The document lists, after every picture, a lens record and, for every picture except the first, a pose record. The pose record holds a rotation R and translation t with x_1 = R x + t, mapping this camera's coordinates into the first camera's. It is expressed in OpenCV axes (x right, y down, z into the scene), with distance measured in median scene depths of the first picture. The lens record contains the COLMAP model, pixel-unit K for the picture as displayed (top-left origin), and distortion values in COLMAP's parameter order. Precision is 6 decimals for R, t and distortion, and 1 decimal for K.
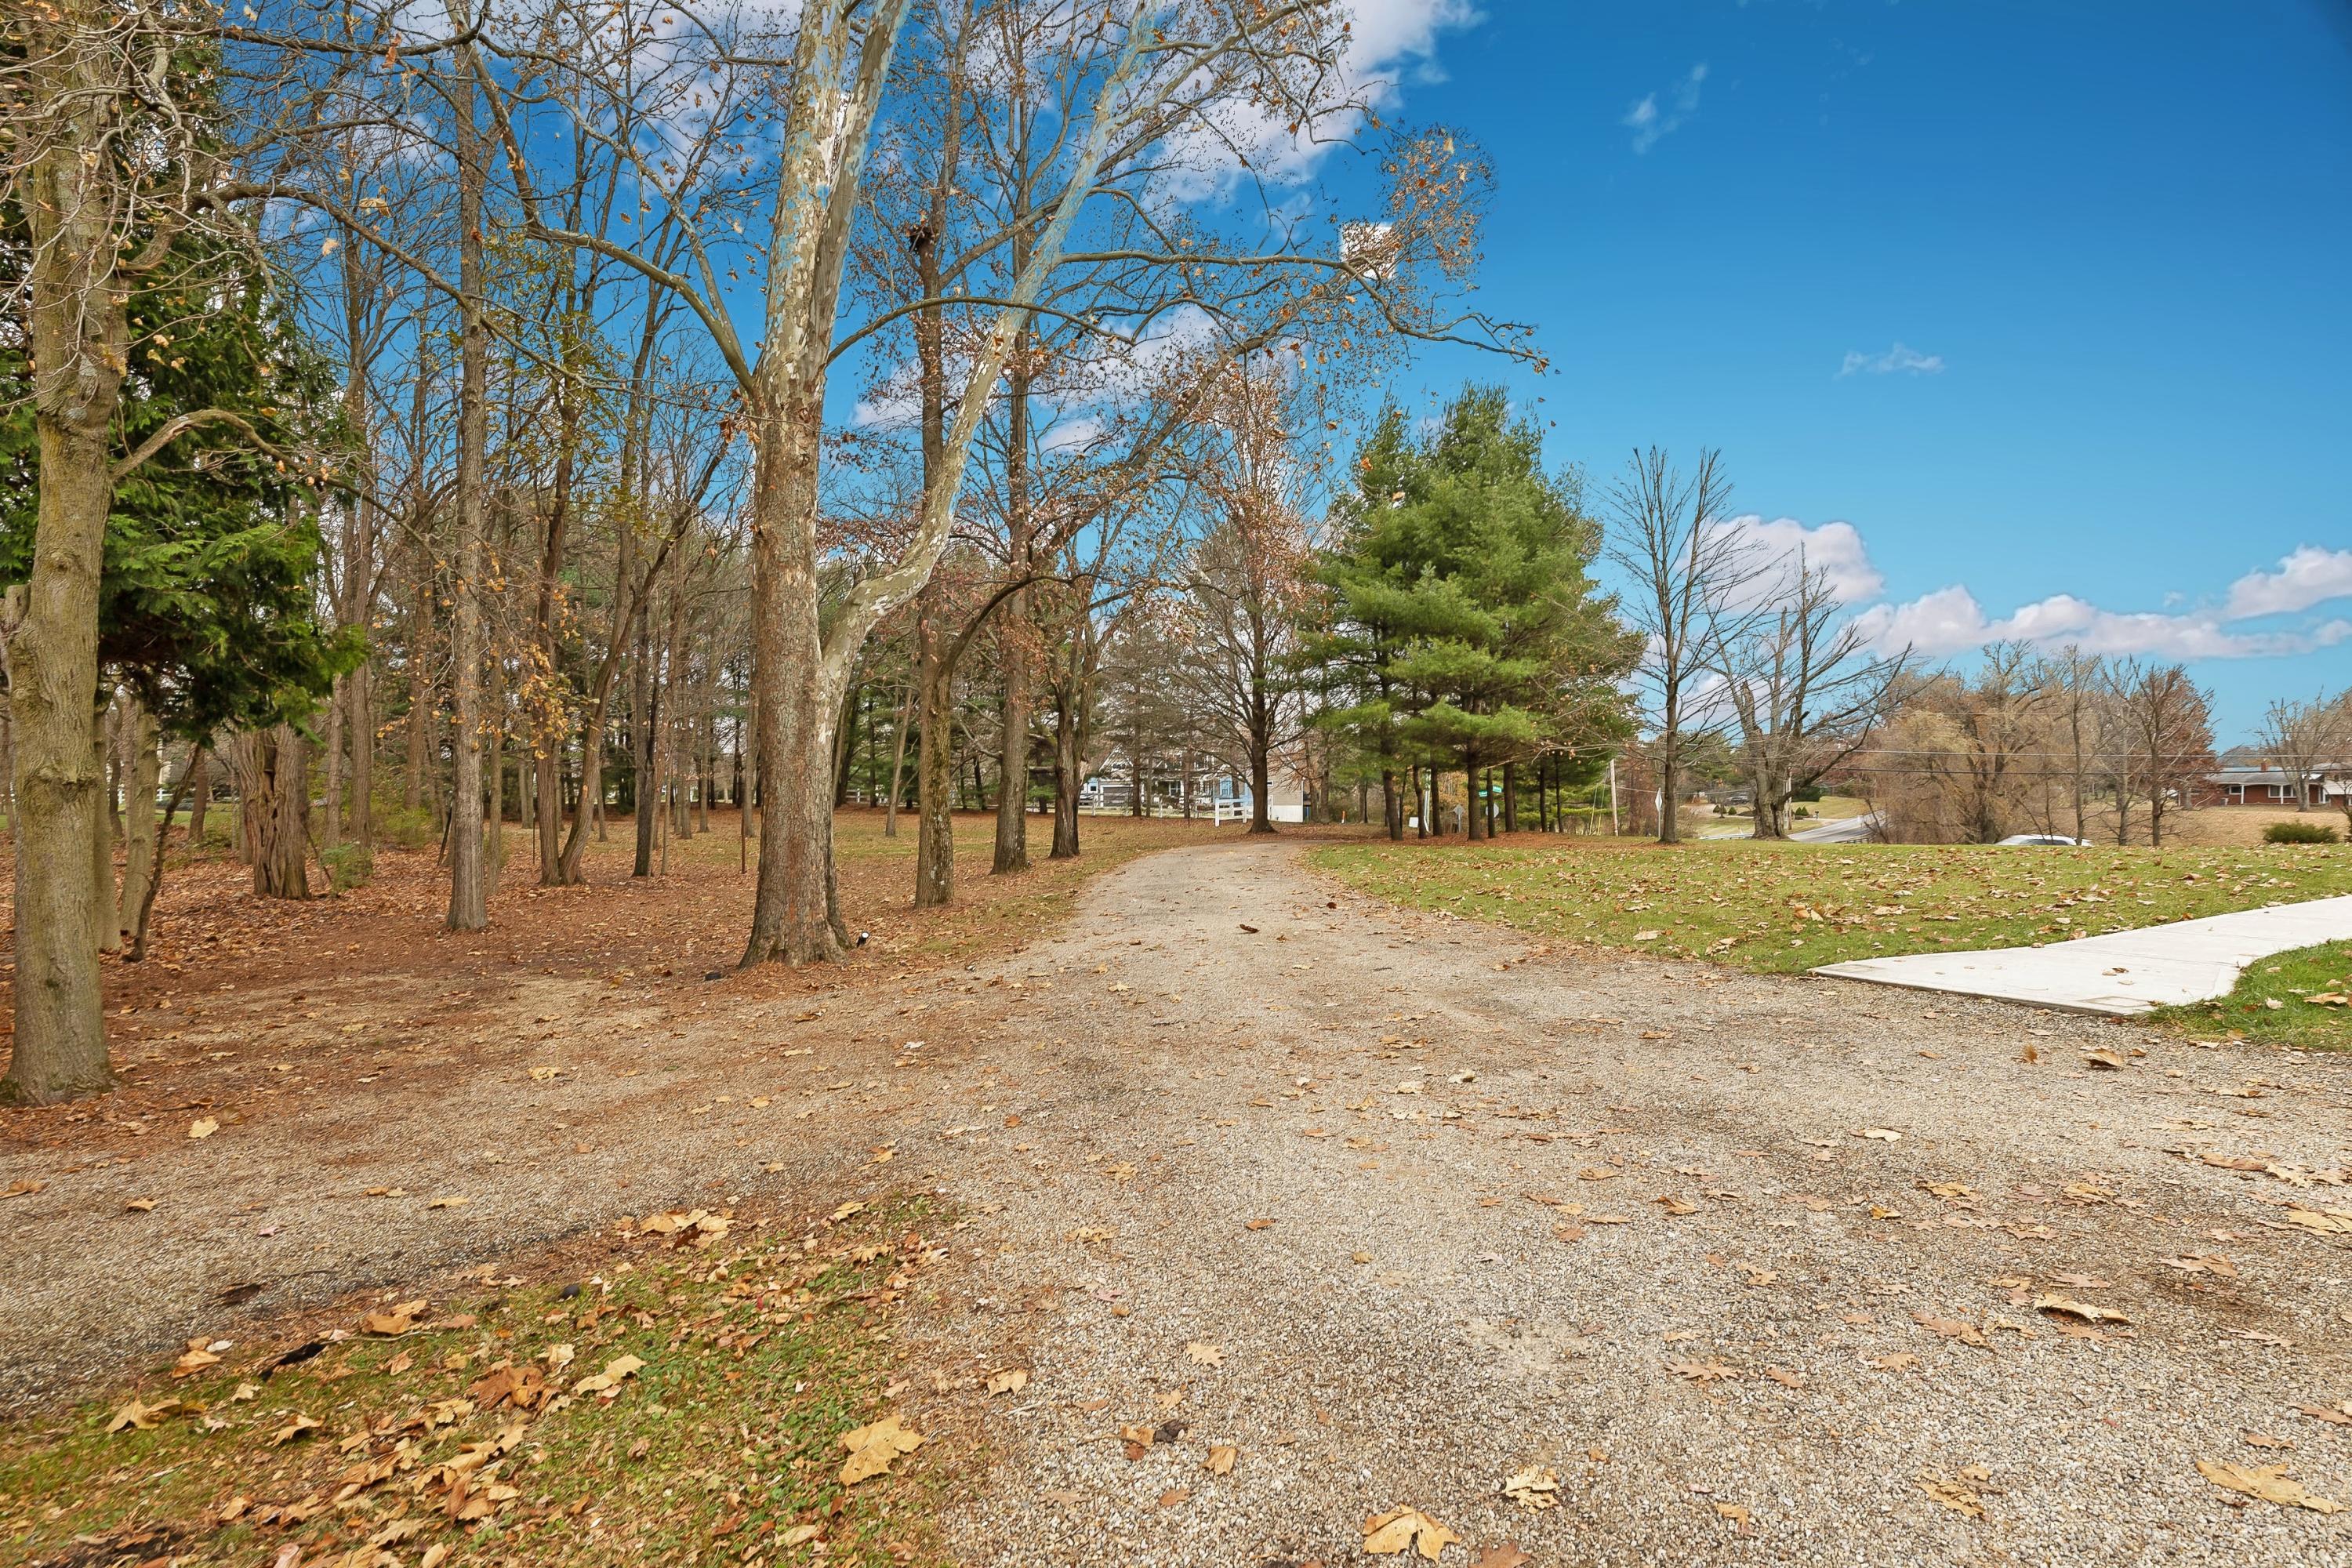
lens RADIAL K [[1163.3, 0, 1175.7], [0, 1163.3, 784.0], [0, 0, 1]] dist [0.001083, -0.000468]
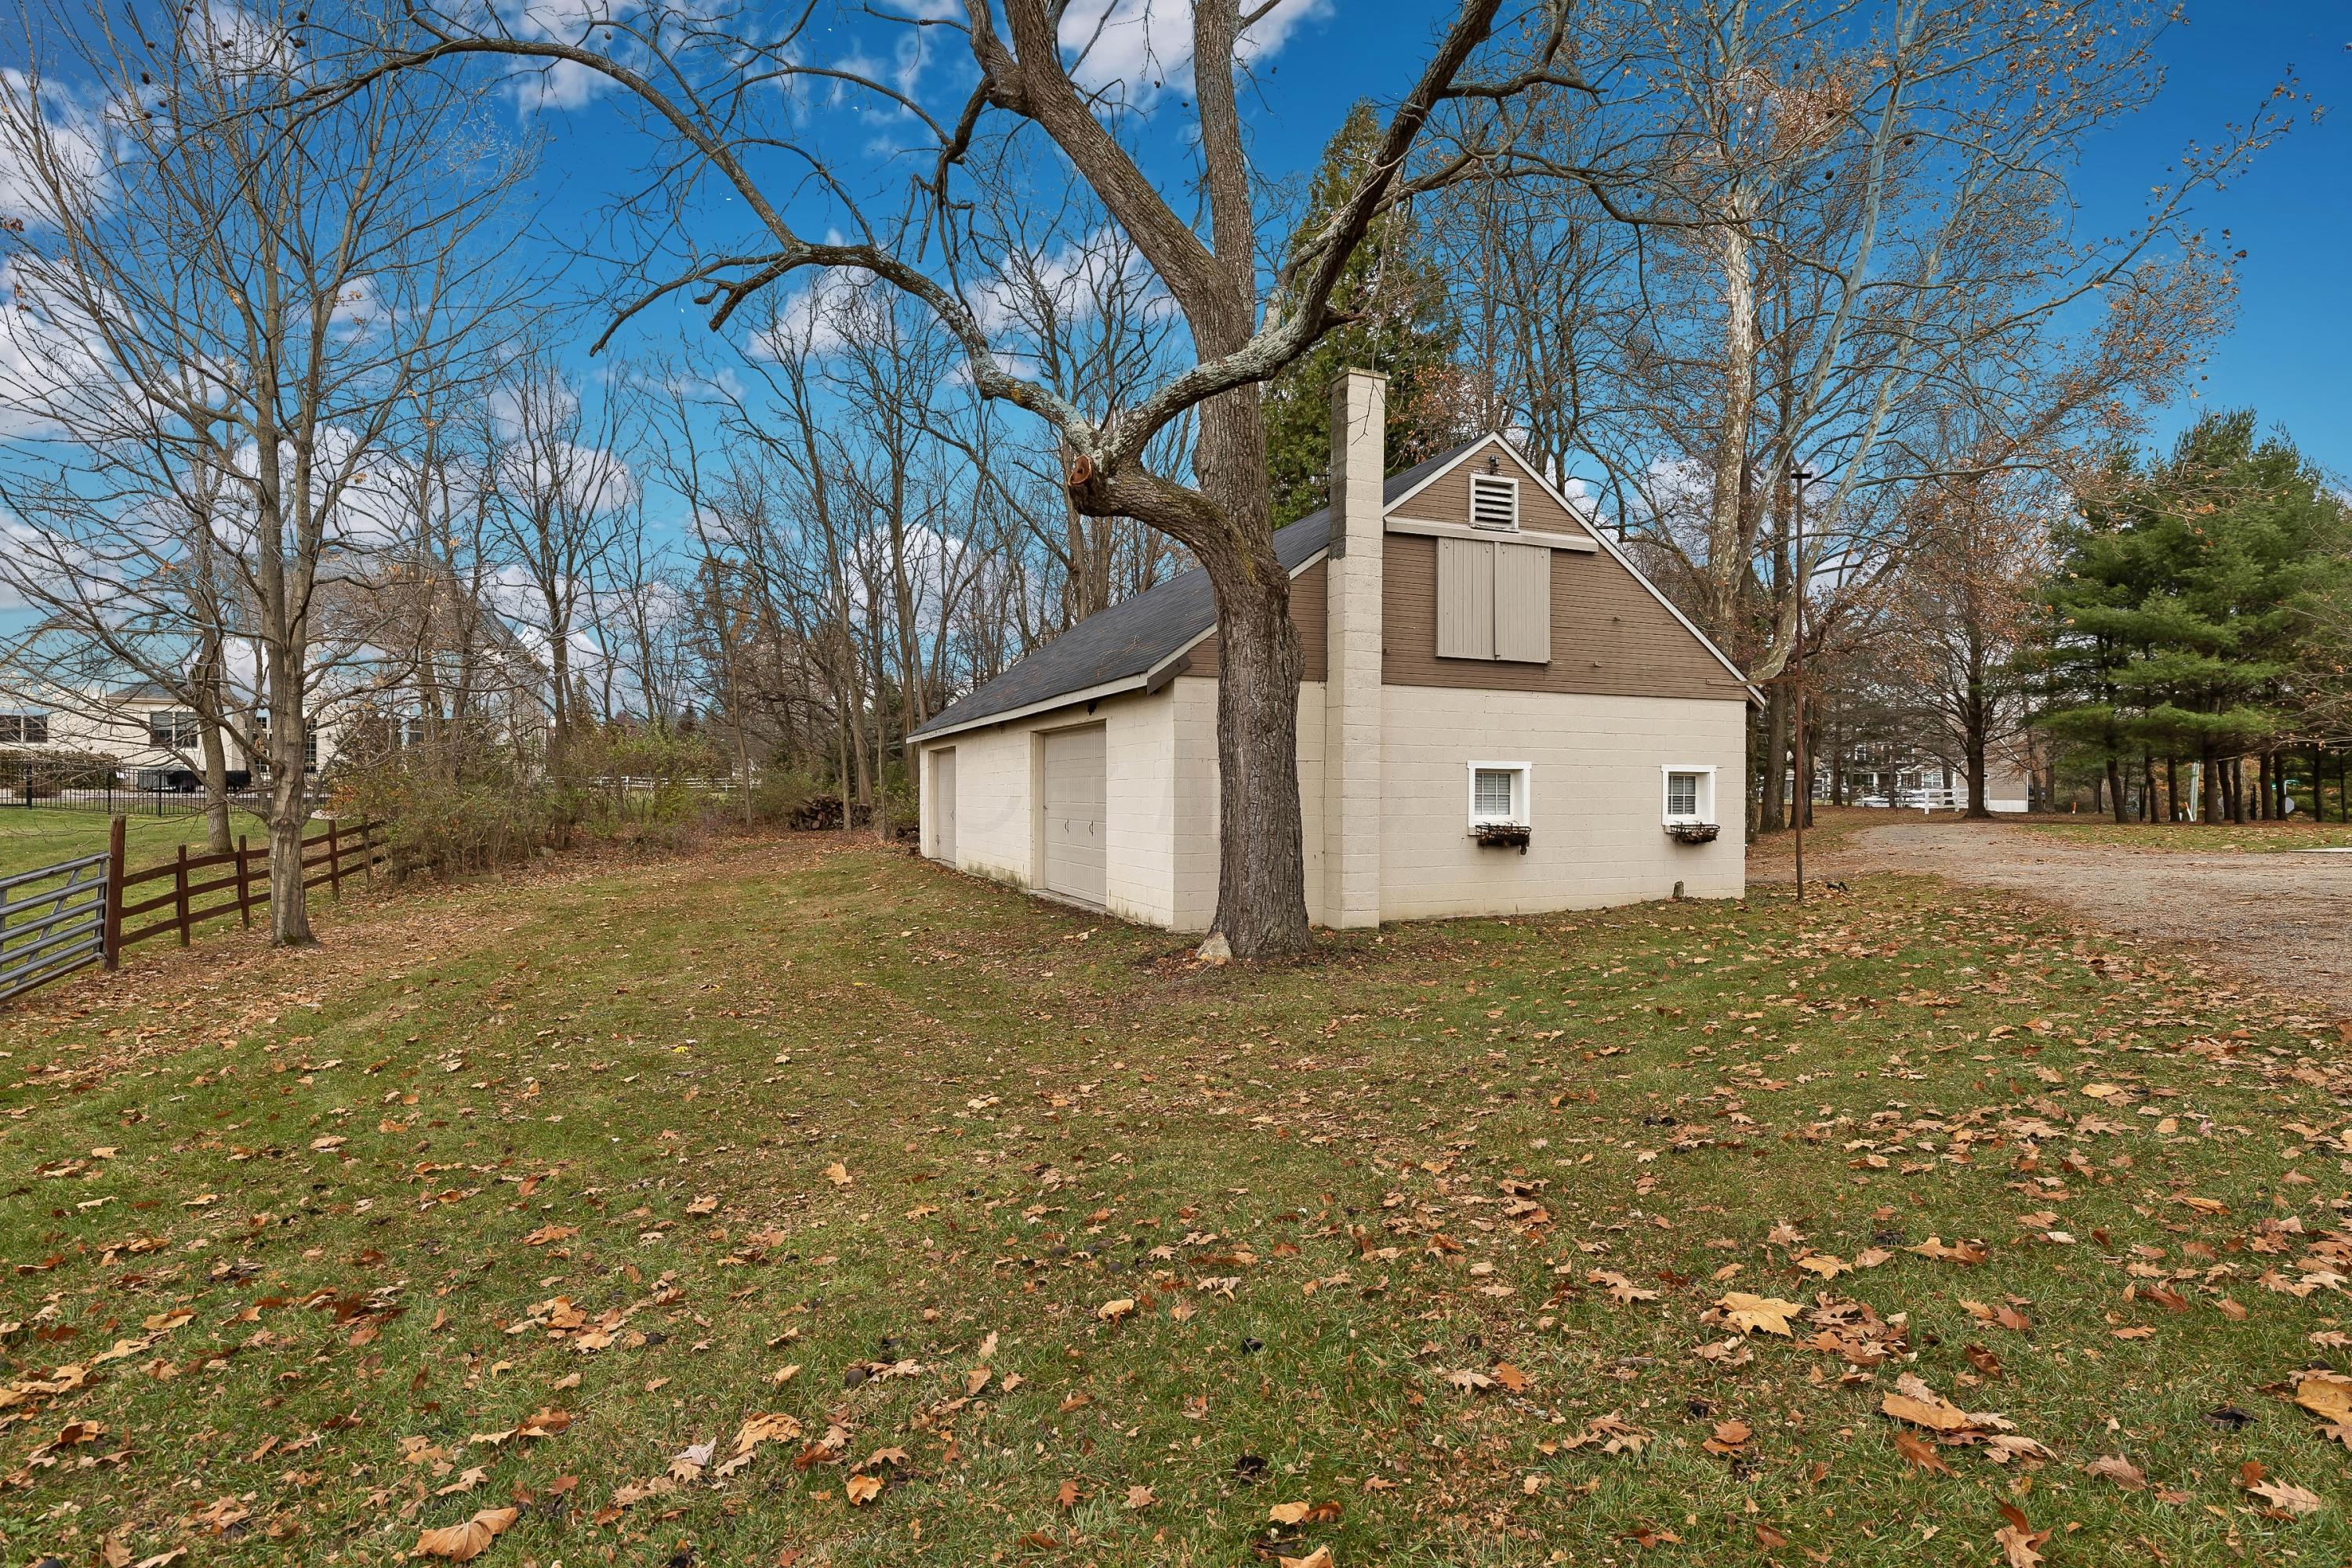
lens RADIAL K [[1163.3, 0, 1177.7], [0, 1163.3, 781.1], [0, 0, 1]] dist [0.001083, -0.000468]
pose [[0.865781, 0.003468, -0.500410, -0.040496], [-0.002127, 0.999992, 0.003250, 0.005459], [0.500418, -0.001749, 0.865782, -0.445075]]
